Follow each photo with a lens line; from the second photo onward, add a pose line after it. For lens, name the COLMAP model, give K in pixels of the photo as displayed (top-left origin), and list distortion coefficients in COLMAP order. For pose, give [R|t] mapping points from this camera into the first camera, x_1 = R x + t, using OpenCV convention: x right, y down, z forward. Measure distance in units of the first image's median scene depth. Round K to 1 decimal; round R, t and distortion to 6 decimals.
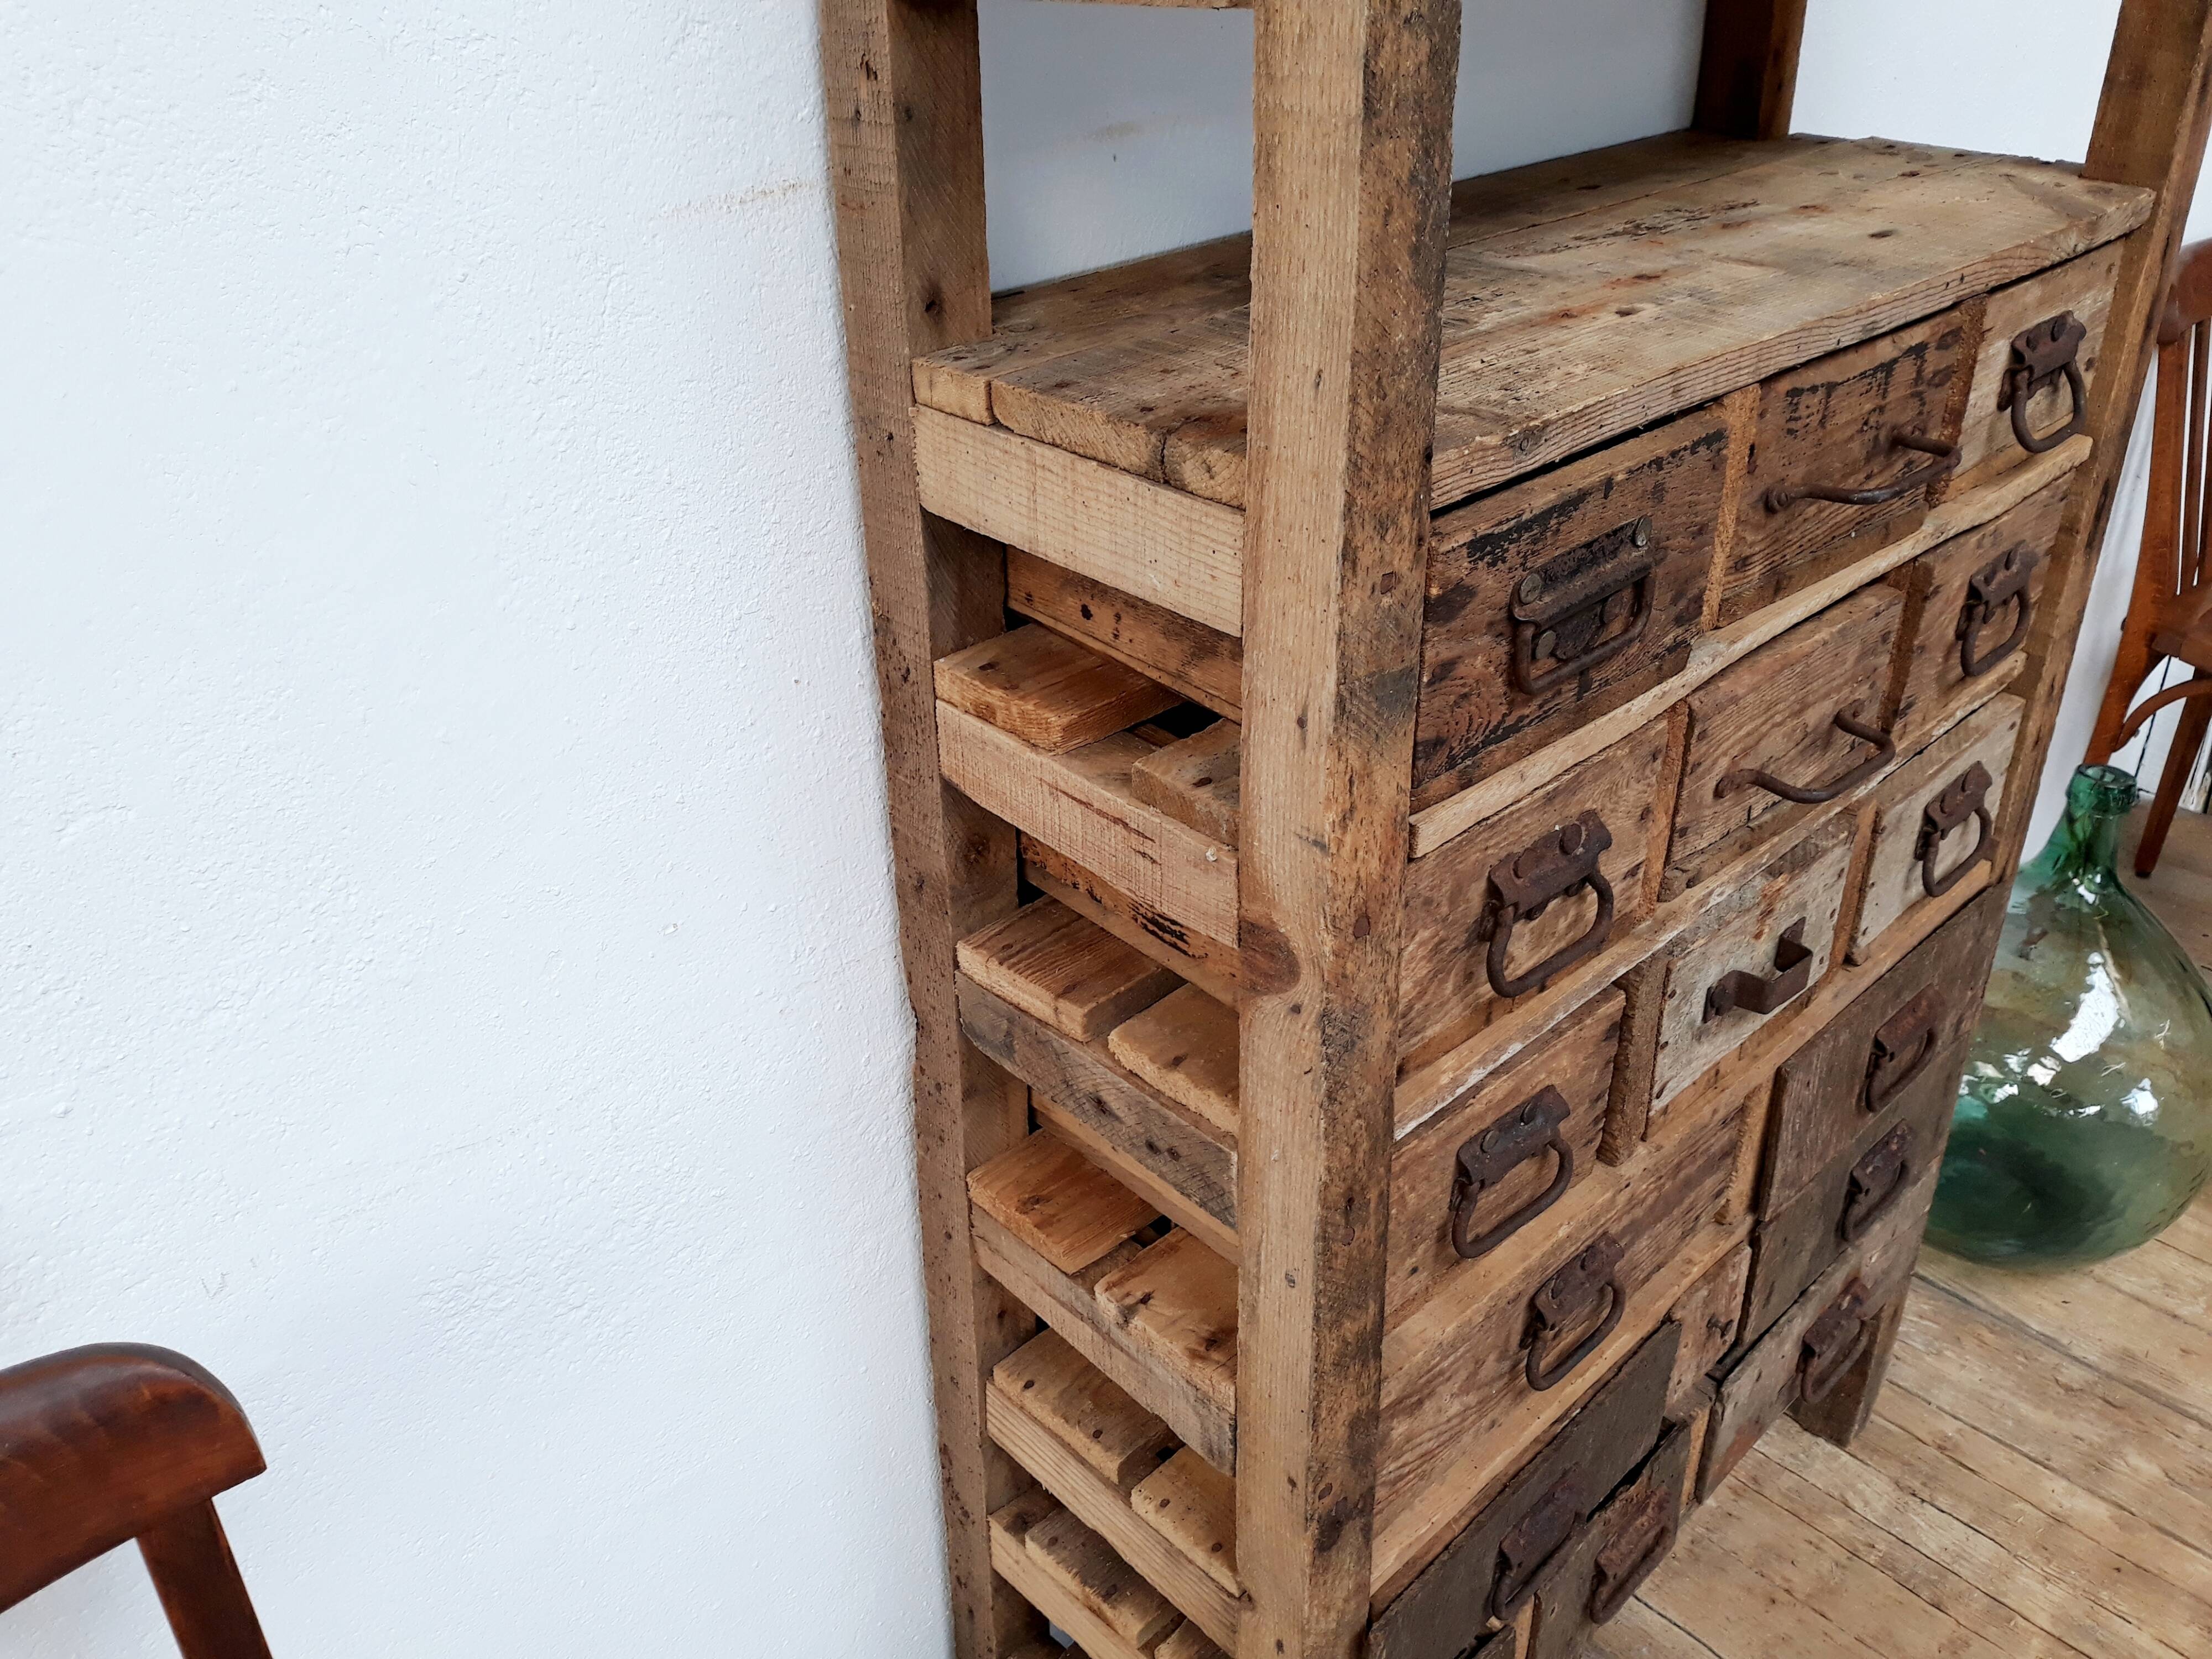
lens RADIAL K [[1825.7, 0, 1097.0], [0, 1825.7, 830.5], [0, 0, 1]] dist [-0.018566, 0.001315]
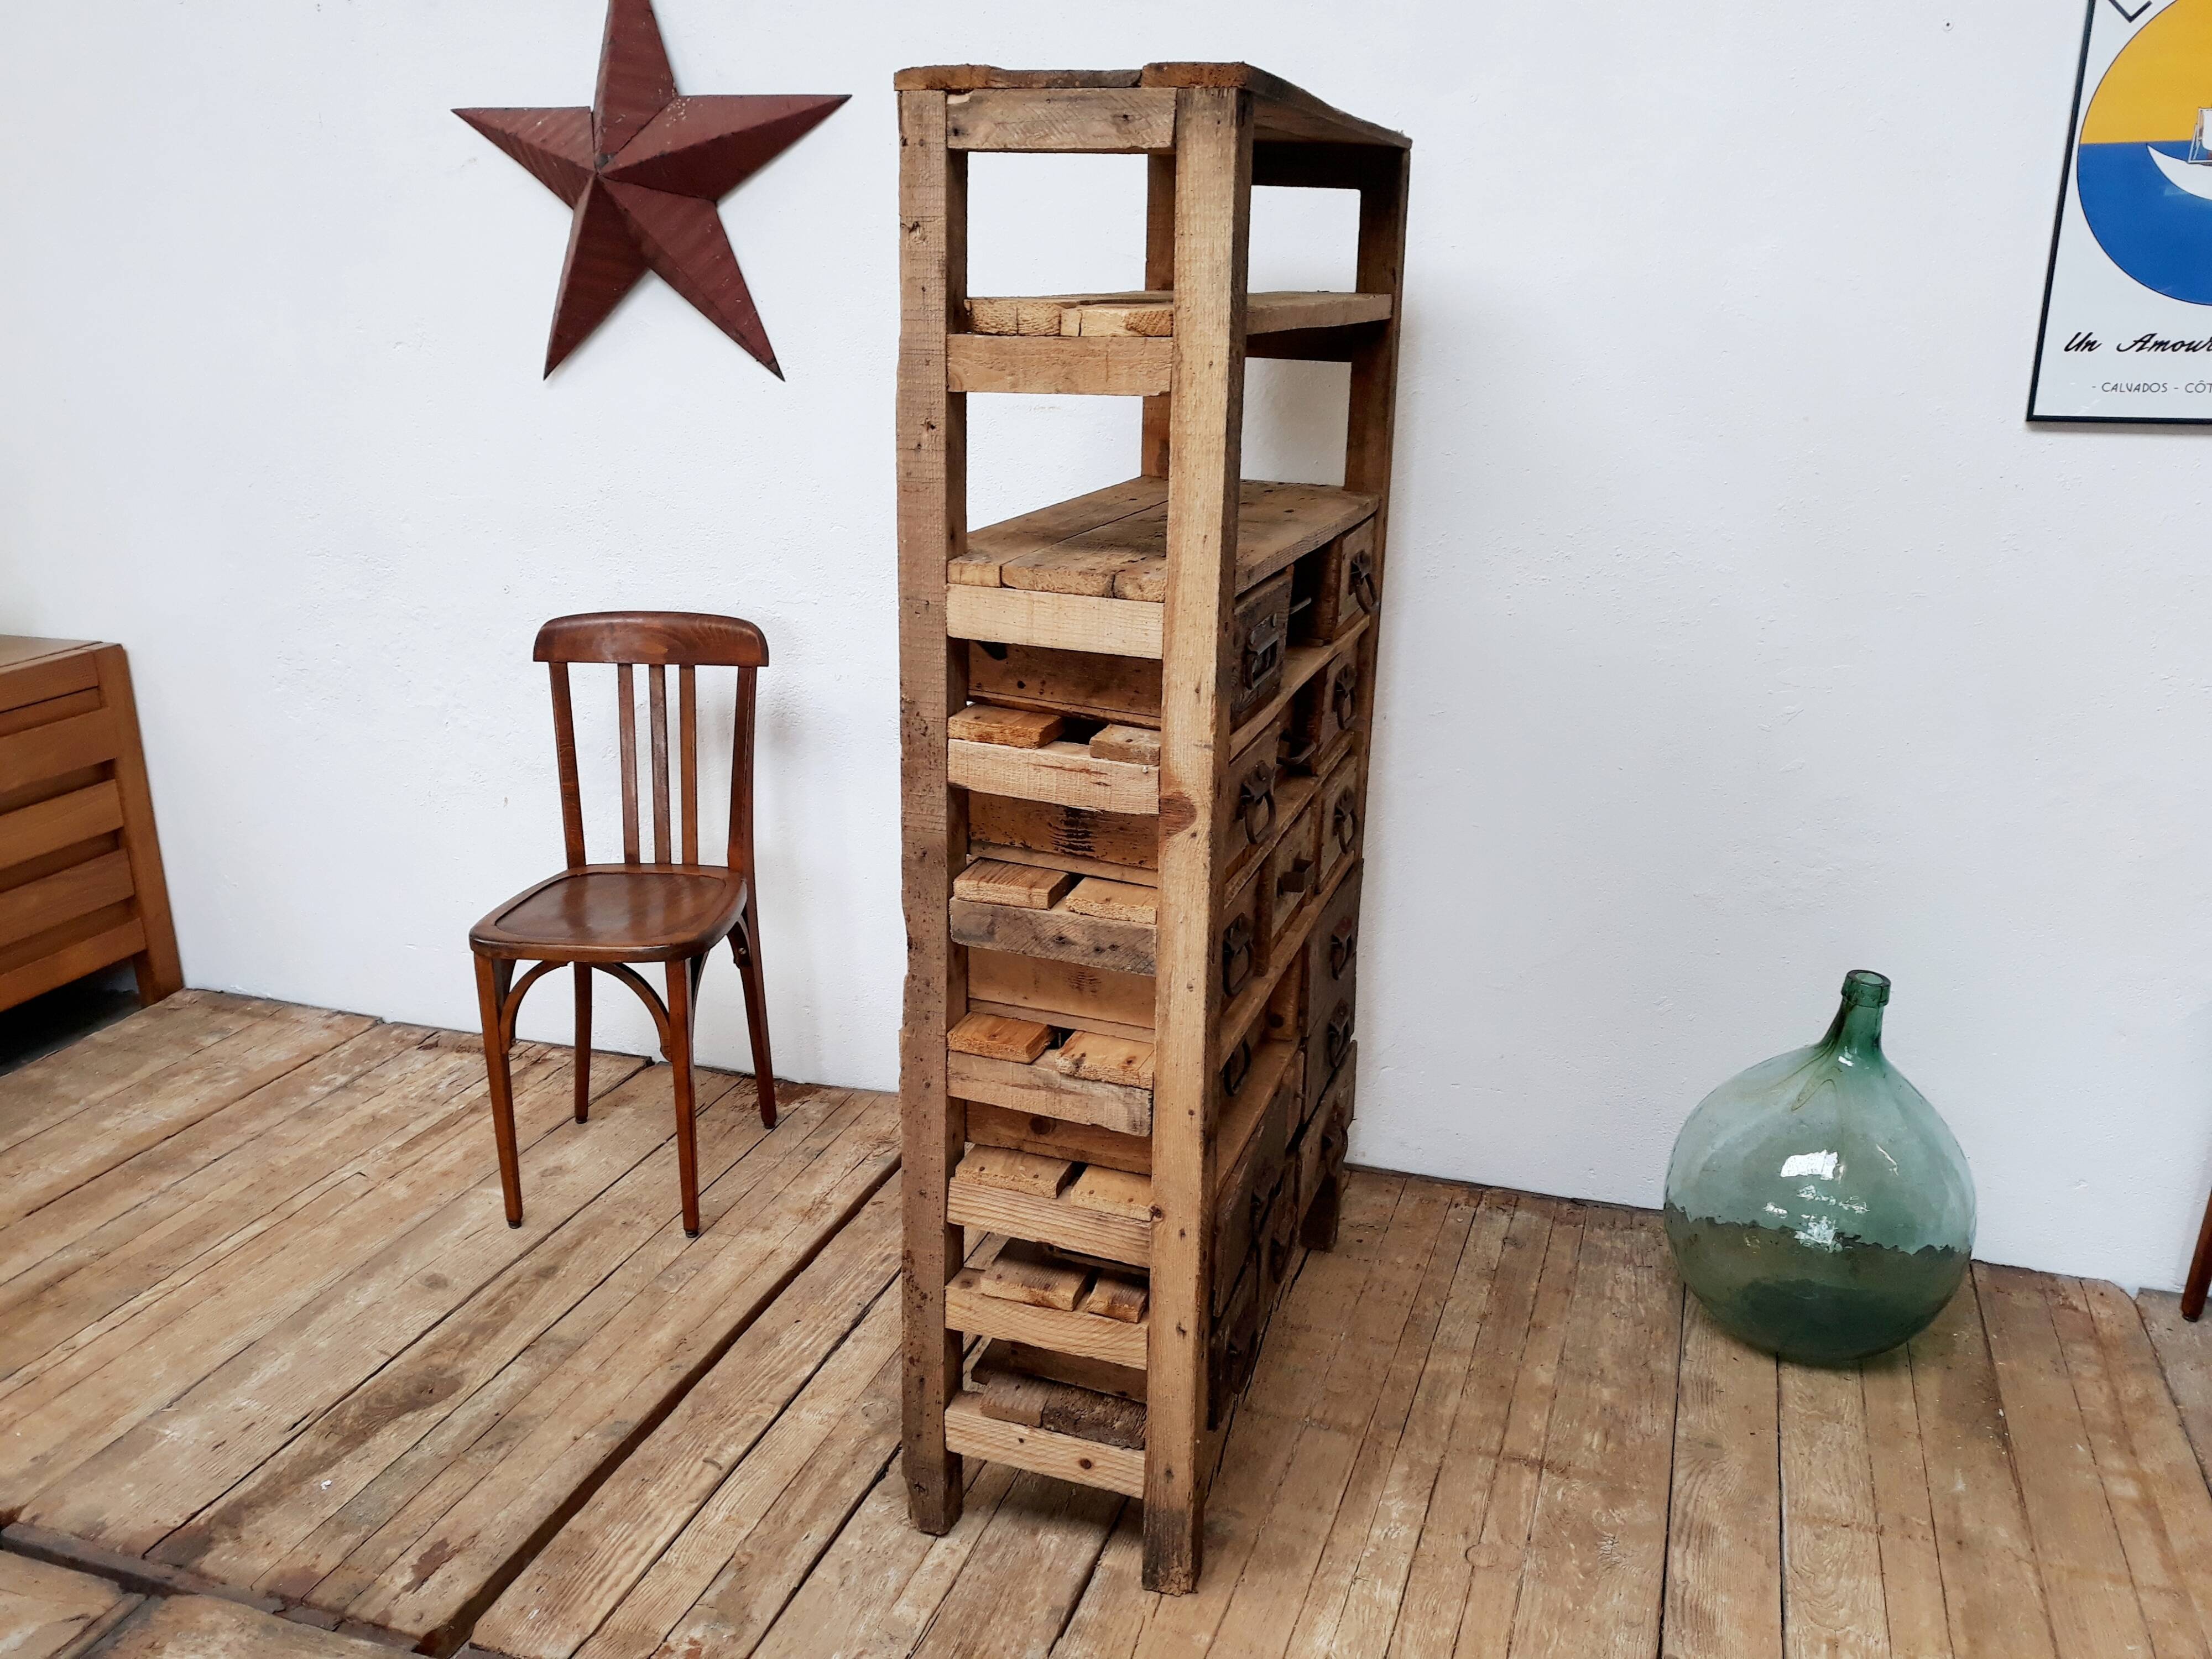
lens RADIAL K [[1819.0, 0, 1111.6], [0, 1819.0, 827.5], [0, 0, 1]] dist [0.034043, -0.105905]
pose [[0.481428, 0.284668, -0.828970, 2.427469], [-0.440130, 0.896414, 0.052221, 0.082241], [0.757966, 0.339713, 0.556850, -0.397879]]
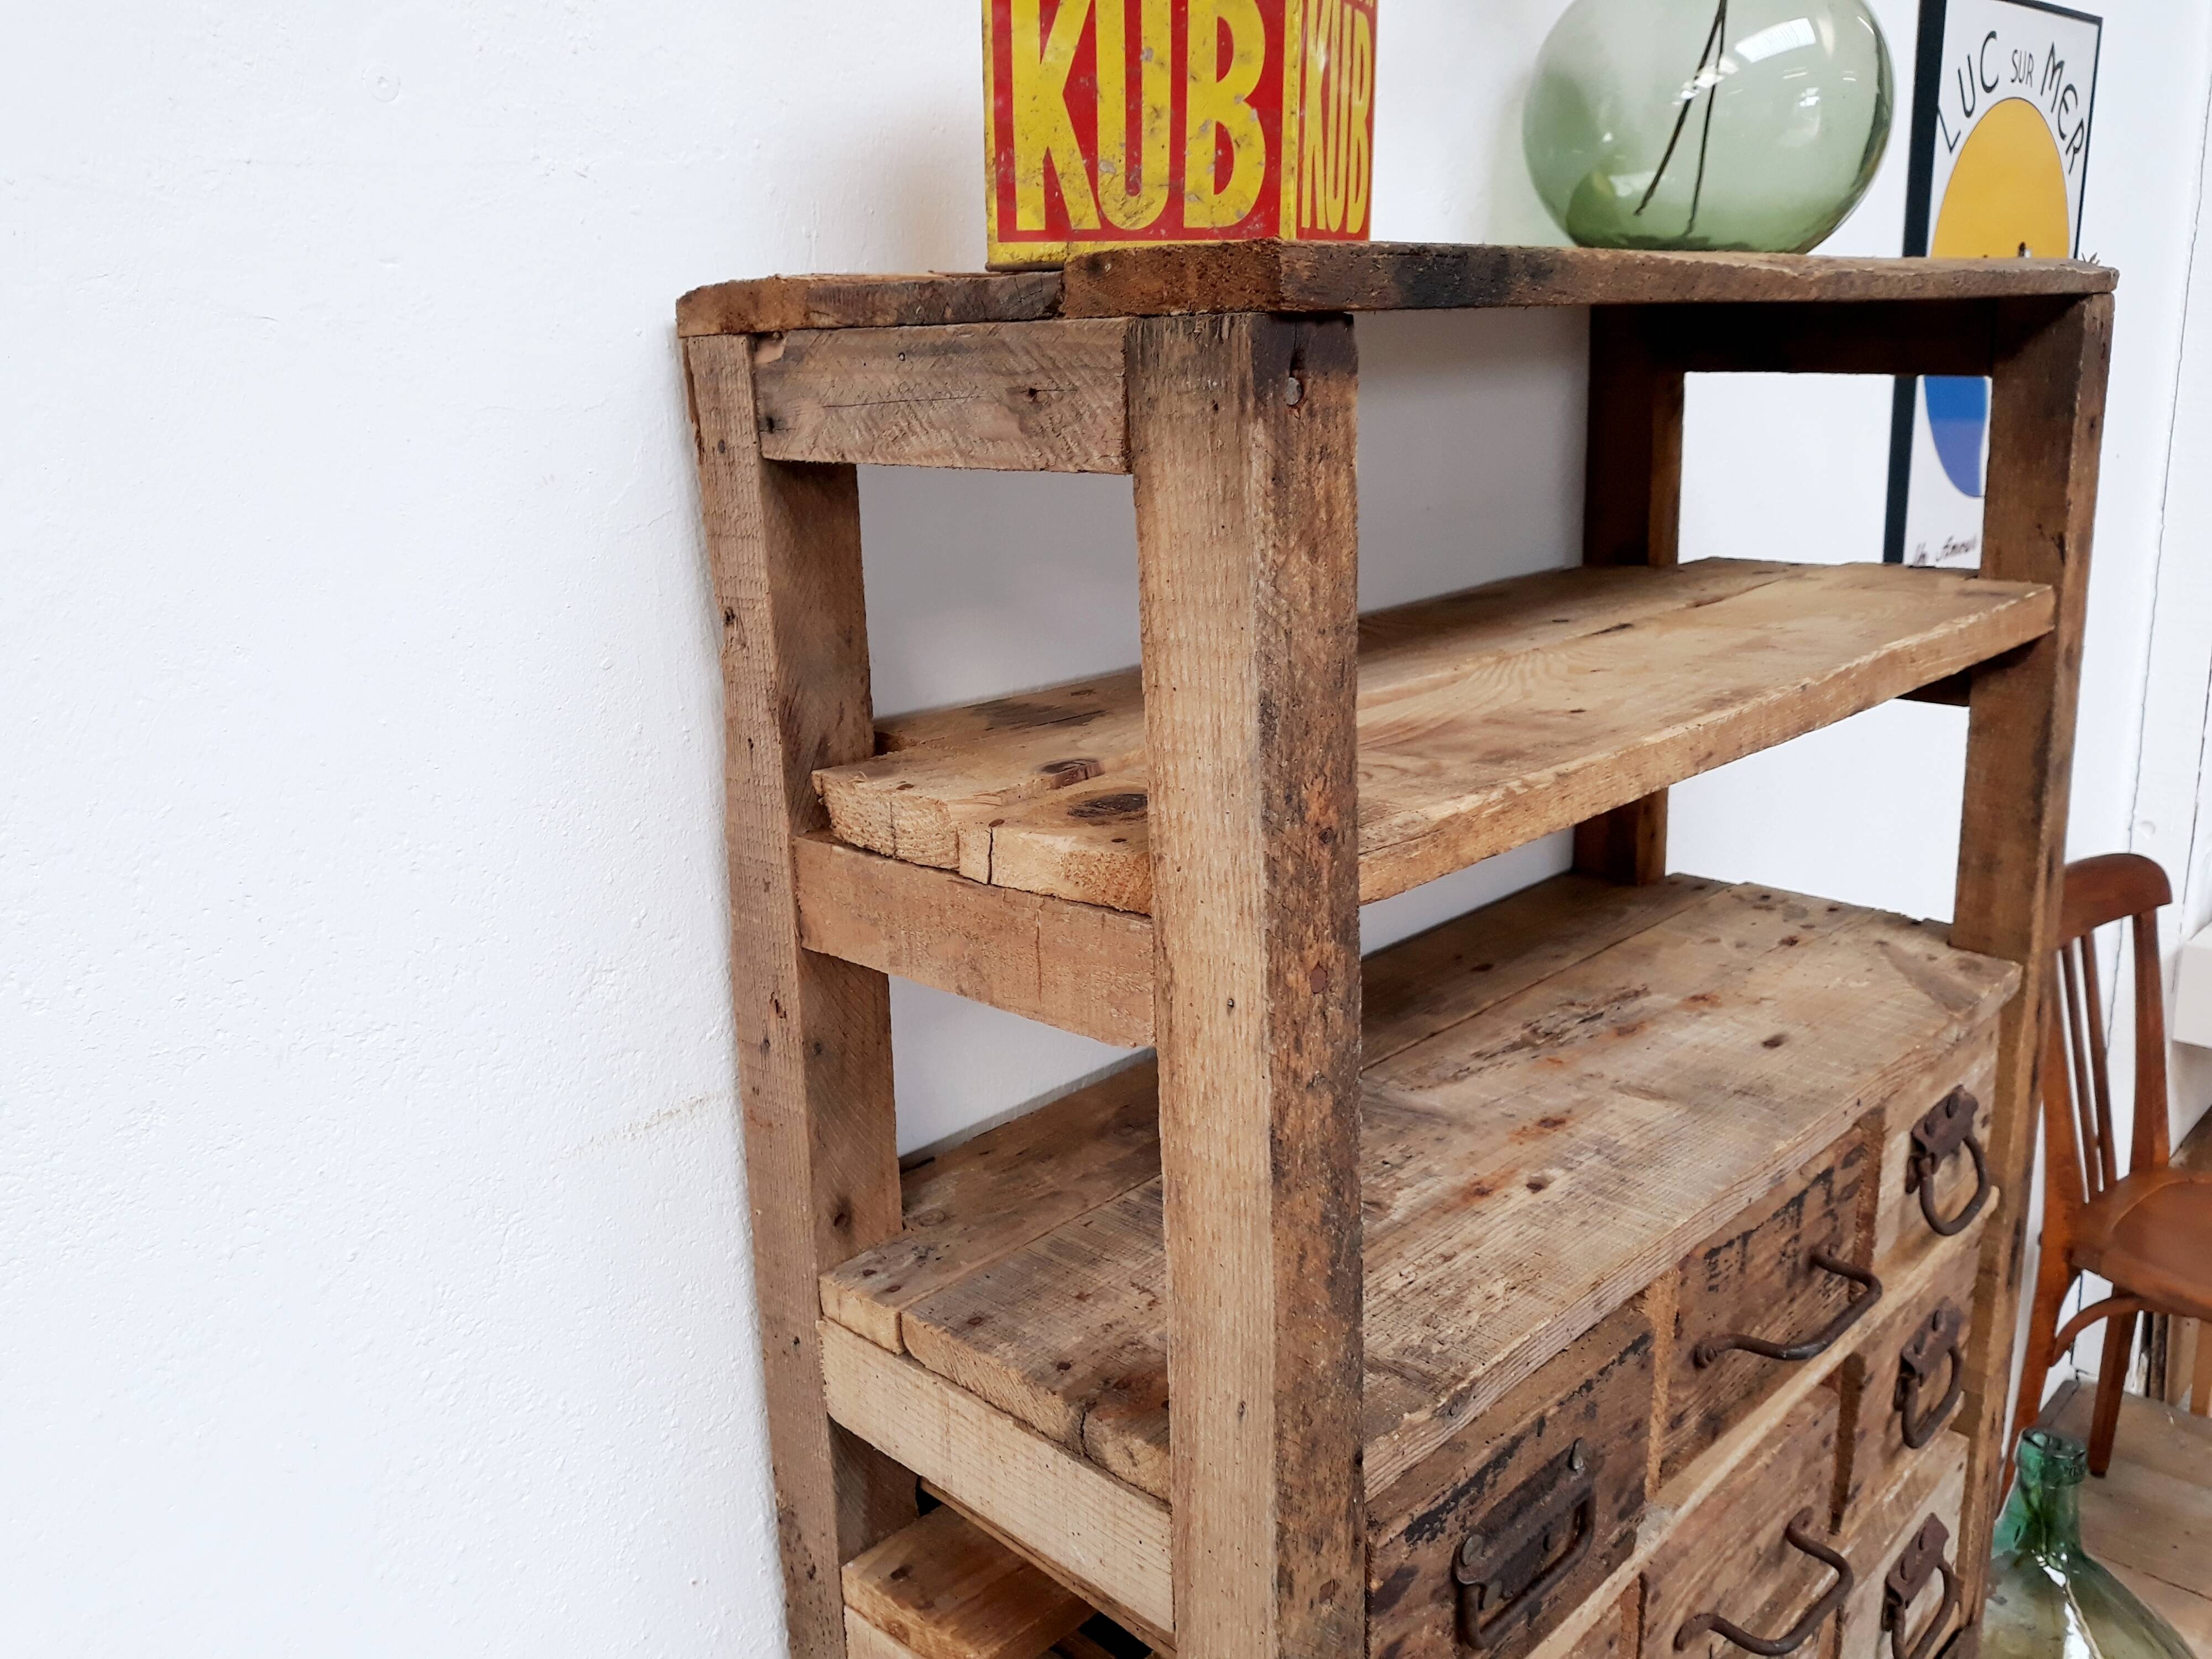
lens RADIAL K [[1839.5, 0, 1101.8], [0, 1839.5, 774.1], [0, 0, 1]] dist [0.051488, -0.189404]
pose [[0.998160, -0.023705, 0.055804, 0.000194], [0.038222, 0.960493, -0.275667, -0.211680], [-0.047064, 0.277293, 0.959632, -0.024203]]
